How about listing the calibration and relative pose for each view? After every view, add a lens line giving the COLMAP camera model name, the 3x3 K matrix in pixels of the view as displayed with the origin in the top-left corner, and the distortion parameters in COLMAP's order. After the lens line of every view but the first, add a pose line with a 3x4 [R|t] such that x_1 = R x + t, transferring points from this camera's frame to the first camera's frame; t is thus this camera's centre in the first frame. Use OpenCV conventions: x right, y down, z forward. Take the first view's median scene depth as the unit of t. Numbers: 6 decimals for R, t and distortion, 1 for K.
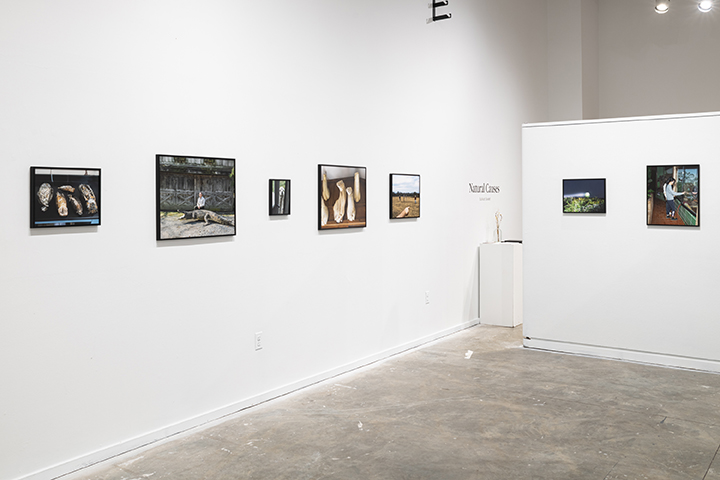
lens RADIAL K [[677.8, 0, 360.0], [0, 677.8, 240.0], [0, 0, 1]] dist [-0.002036, 0.007127]
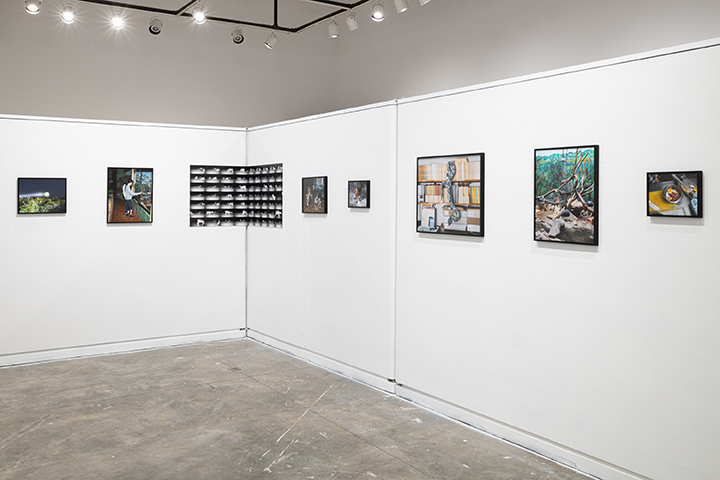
lens RADIAL K [[677.8, 0, 360.0], [0, 677.8, 240.0], [0, 0, 1]] dist [-0.002036, 0.007127]
pose [[0.388874, -0.059951, 0.919338, -0.579018], [0.059093, 0.997449, 0.040048, -0.021611], [-0.919394, 0.038752, 0.391425, 0.320762]]
